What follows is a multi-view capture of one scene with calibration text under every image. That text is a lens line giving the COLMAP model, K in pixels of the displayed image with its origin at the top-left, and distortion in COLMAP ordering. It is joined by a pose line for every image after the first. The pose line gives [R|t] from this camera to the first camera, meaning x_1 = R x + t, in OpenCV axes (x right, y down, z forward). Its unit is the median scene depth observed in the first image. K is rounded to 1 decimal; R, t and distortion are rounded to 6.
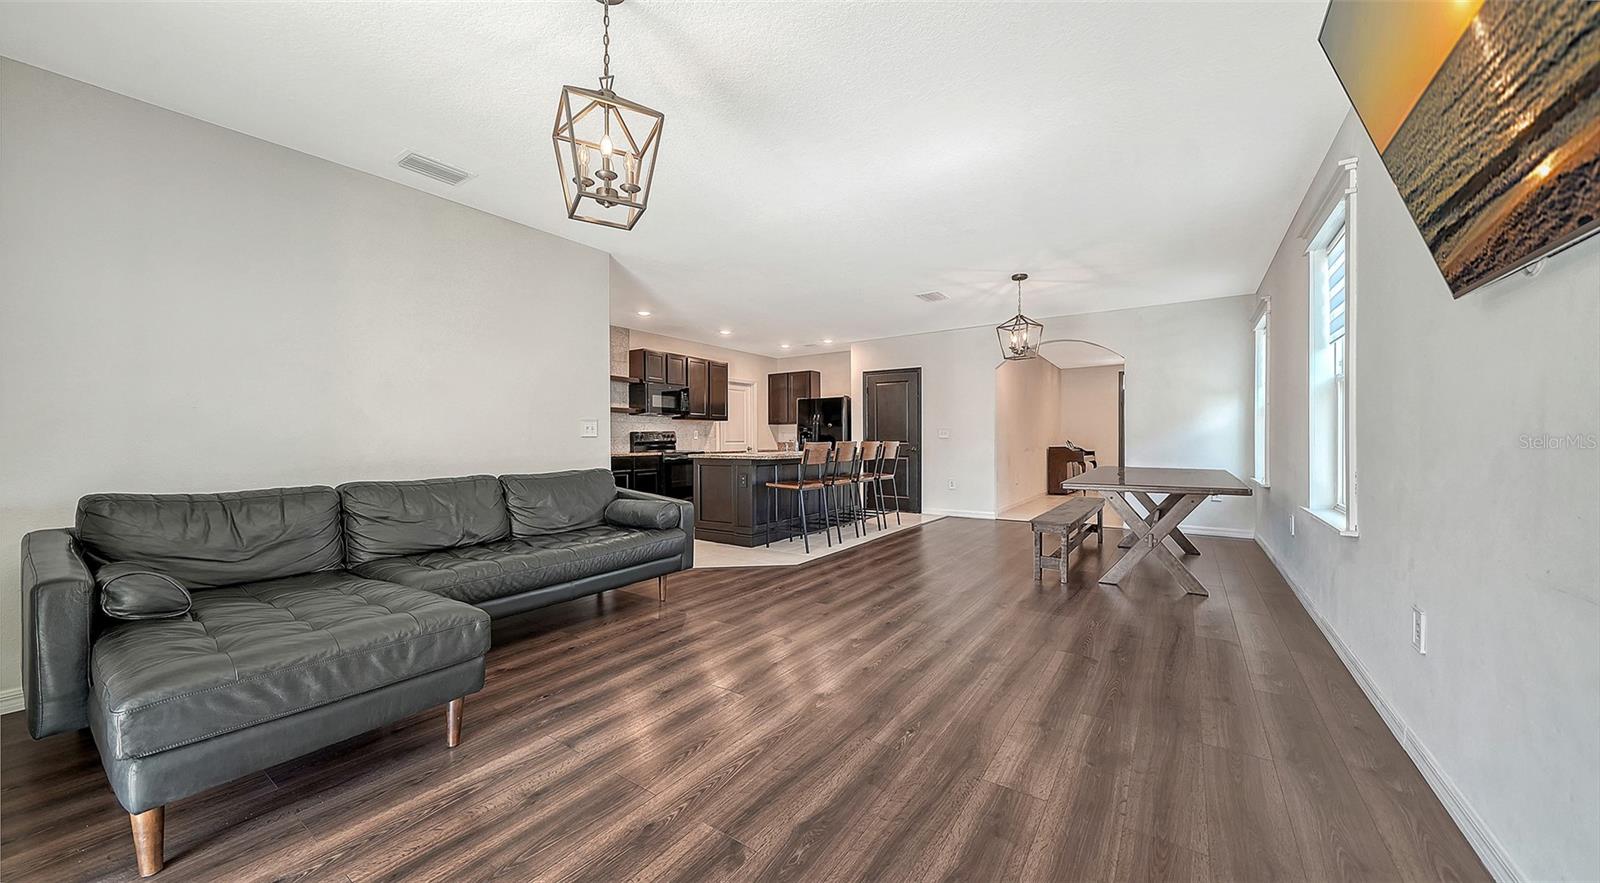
lens RADIAL K [[564.4, 0, 778.8], [0, 564.4, 442.0], [0, 0, 1]] dist [0.000987, 0.000091]
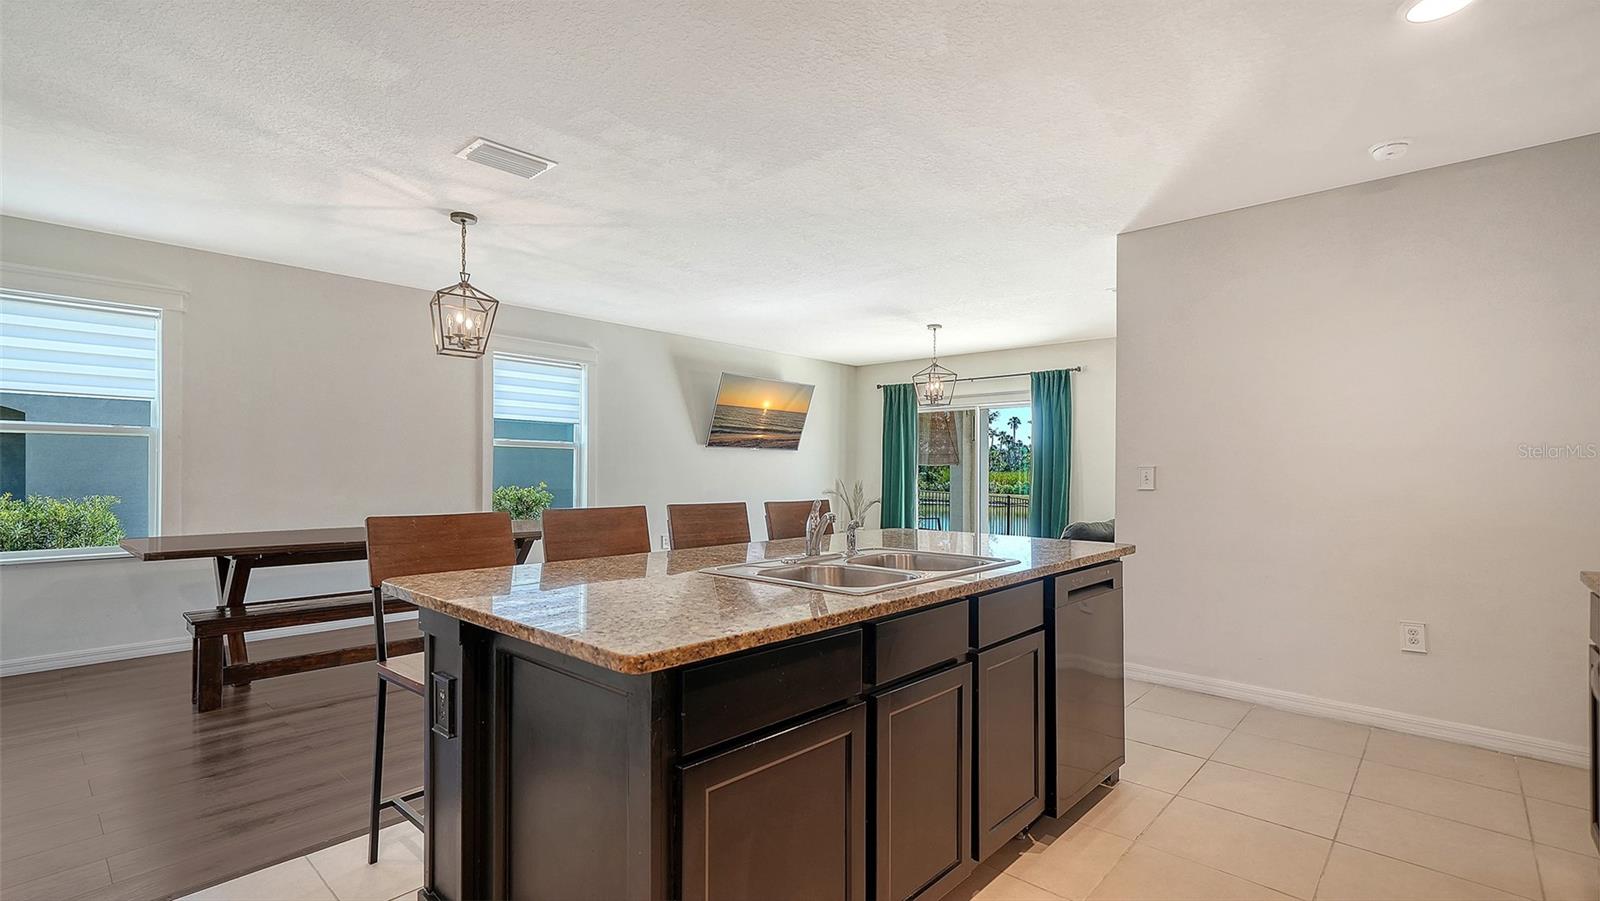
lens RADIAL K [[705.1, 0, 783.4], [0, 705.1, 446.3], [0, 0, 1]] dist [0.016284, 0.000184]
pose [[-0.991565, 0.000824, 0.129607, -0.000380], [-0.002931, 0.999581, -0.028783, -0.026869], [-0.129576, -0.028920, -0.991148, 1.365754]]
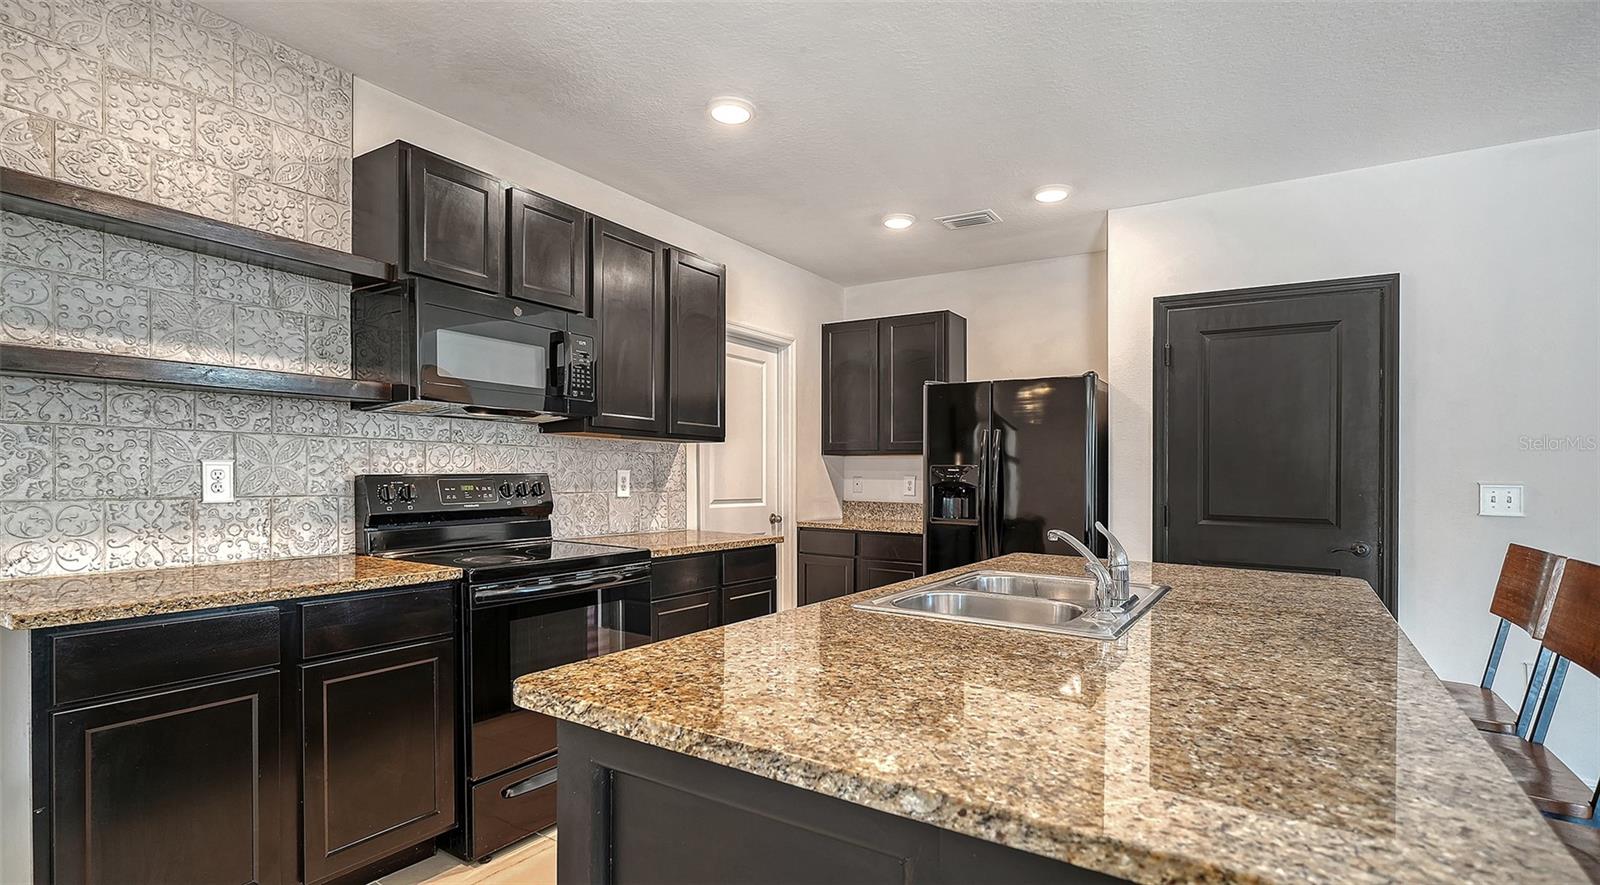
lens RADIAL K [[759.8, 0, 776.6], [0, 759.8, 445.5], [0, 0, 1]] dist [-0.000106, -0.000046]
pose [[0.999553, 0.021125, 0.021150, -0.094199], [-0.020321, 0.999089, -0.037538, -0.026266], [-0.021923, 0.037092, 0.999071, 0.763268]]
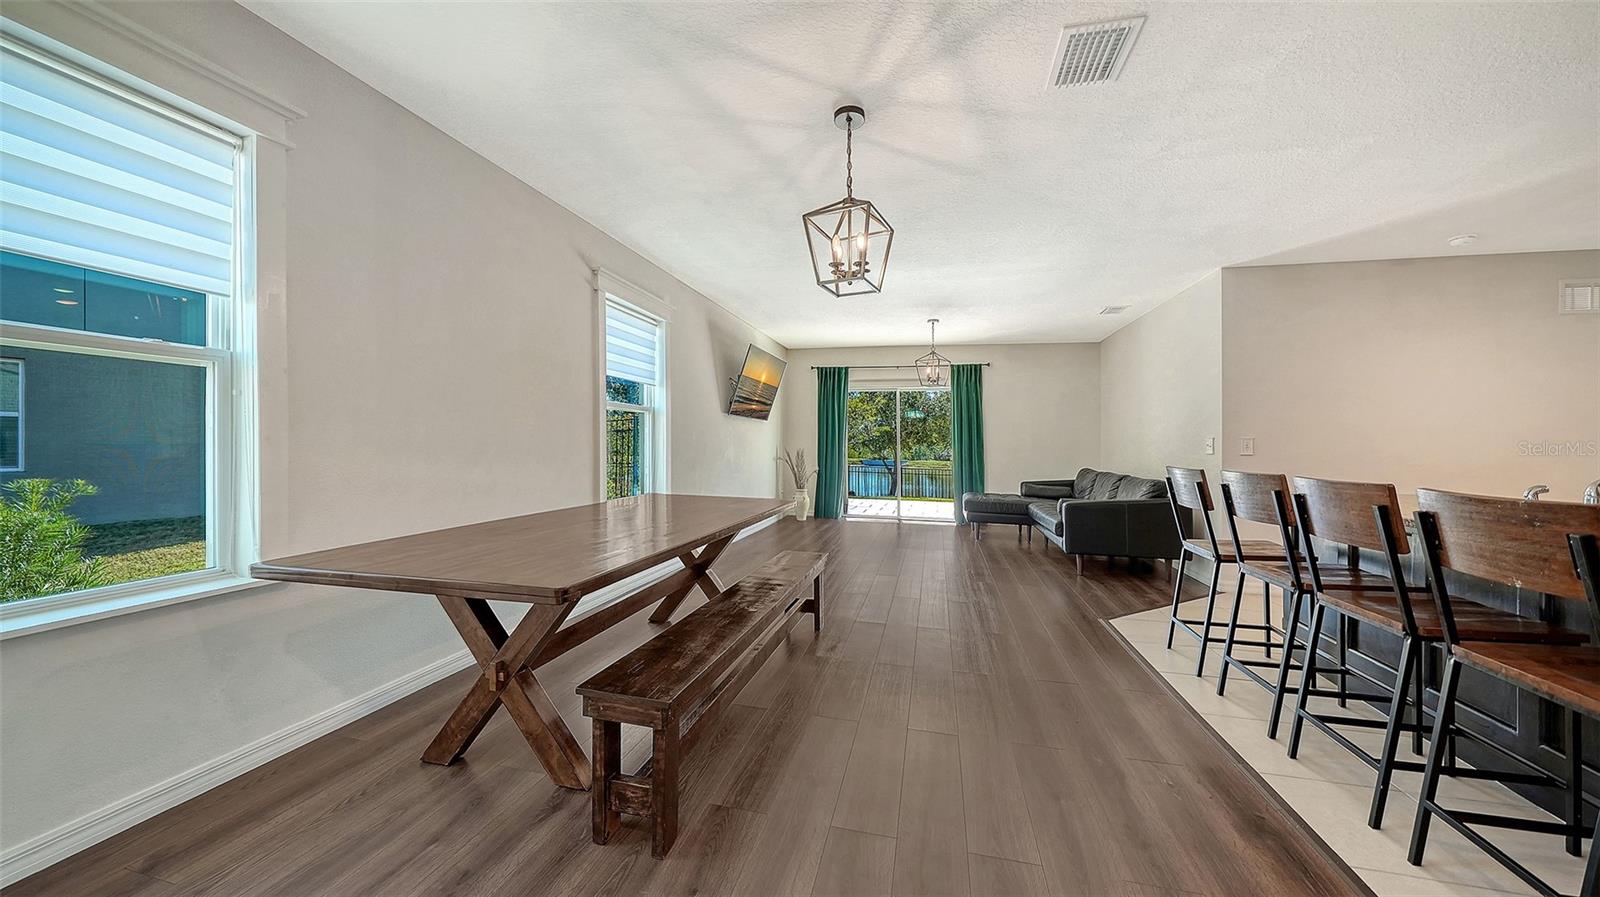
lens RADIAL K [[564.7, 0, 800.0], [0, 564.7, 448.5], [0, 0, 1]] dist [-0.000480, -0.000043]
pose [[-0.927661, -0.004253, -0.373399, 0.516979], [-0.010734, 0.999826, 0.015279, -0.018845], [0.373269, 0.018182, -0.927545, 1.155509]]
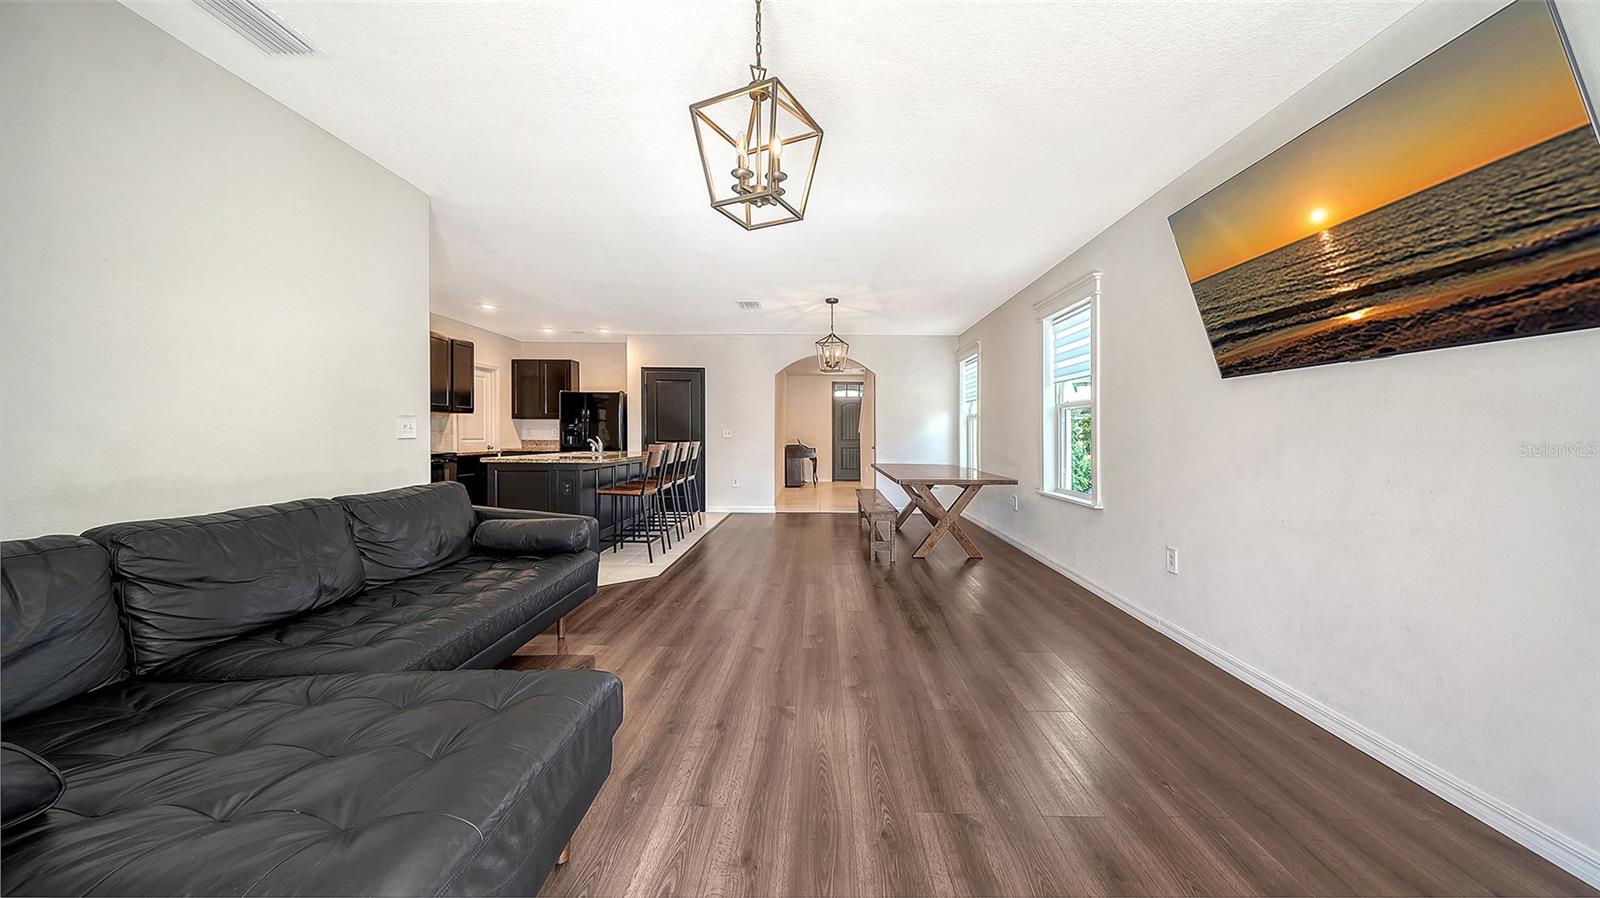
lens RADIAL K [[574.6, 0, 813.8], [0, 574.6, 434.8], [0, 0, 1]] dist [-0.001298, -0.000056]
pose [[0.816864, 0.010433, 0.576735, -0.226864], [-0.009237, 0.999945, -0.005006, -0.010527], [-0.576756, -0.001239, 0.816916, 0.052314]]
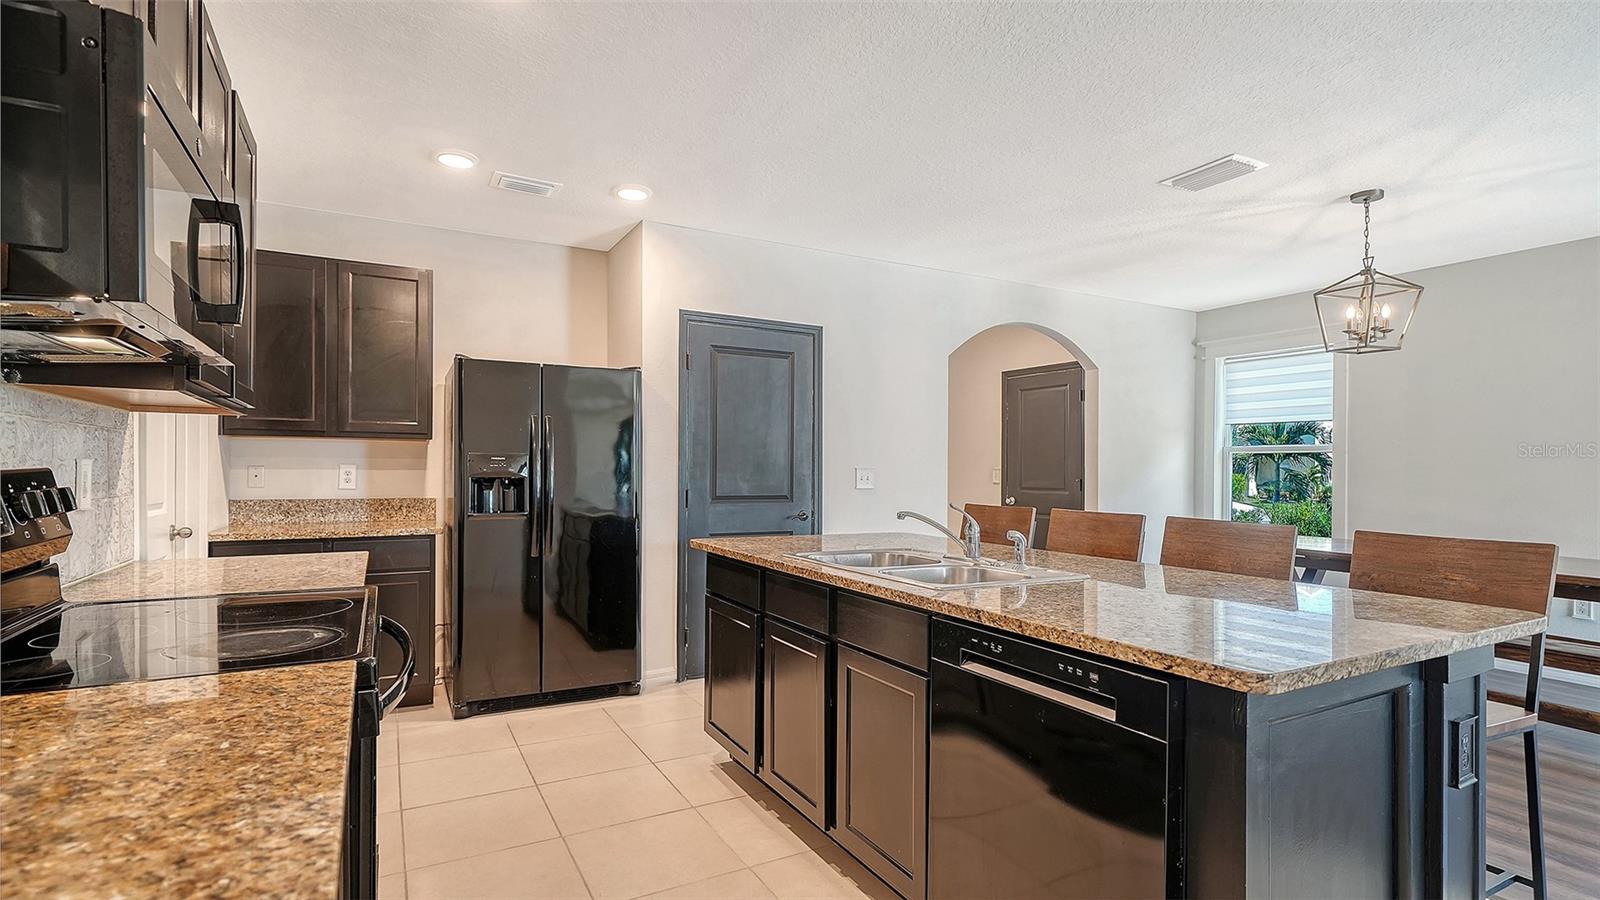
lens RADIAL K [[790.1, 0, 800.0], [0, 790.1, 450.0], [0, 0, 1]] dist [0.030104, 0.000119]
pose [[0.431587, 0.030736, 0.901547, -0.371419], [-0.011688, 0.999526, -0.028481, -0.024695], [-0.901996, 0.001755, 0.431742, 0.934585]]
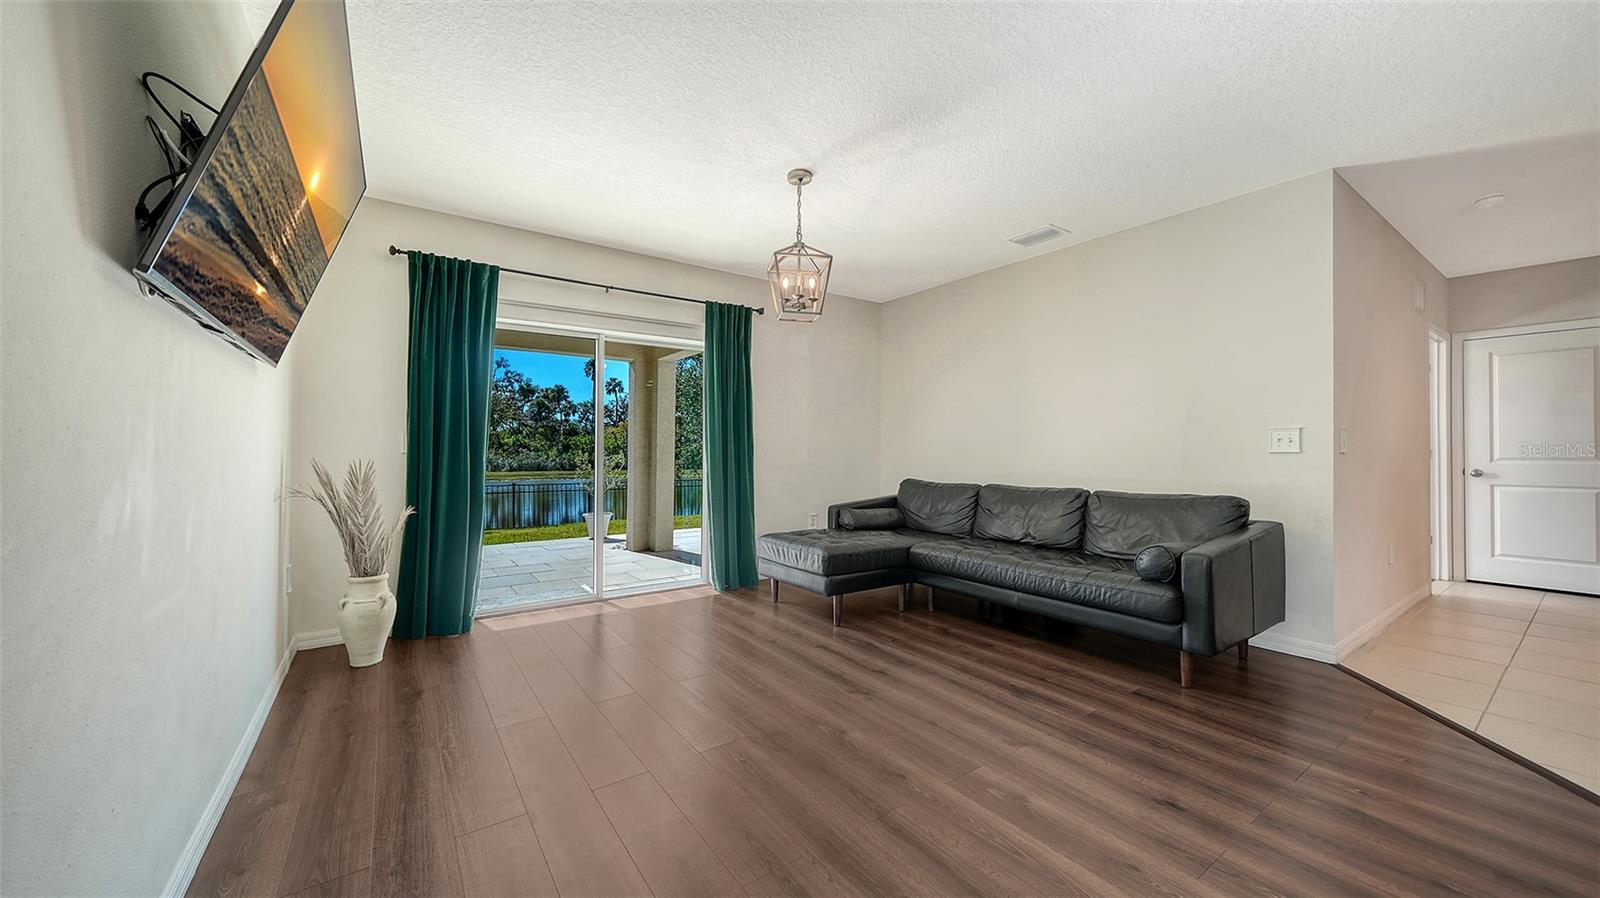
lens RADIAL K [[578.5, 0, 800.0], [0, 578.5, 449.0], [0, 0, 1]] dist [0.000084, -0.000007]
pose [[-0.330846, 0.000949, -0.943684, 0.367287], [-0.001201, 0.999998, 0.001427, -0.009713], [0.943684, 0.001605, -0.330845, 0.453122]]
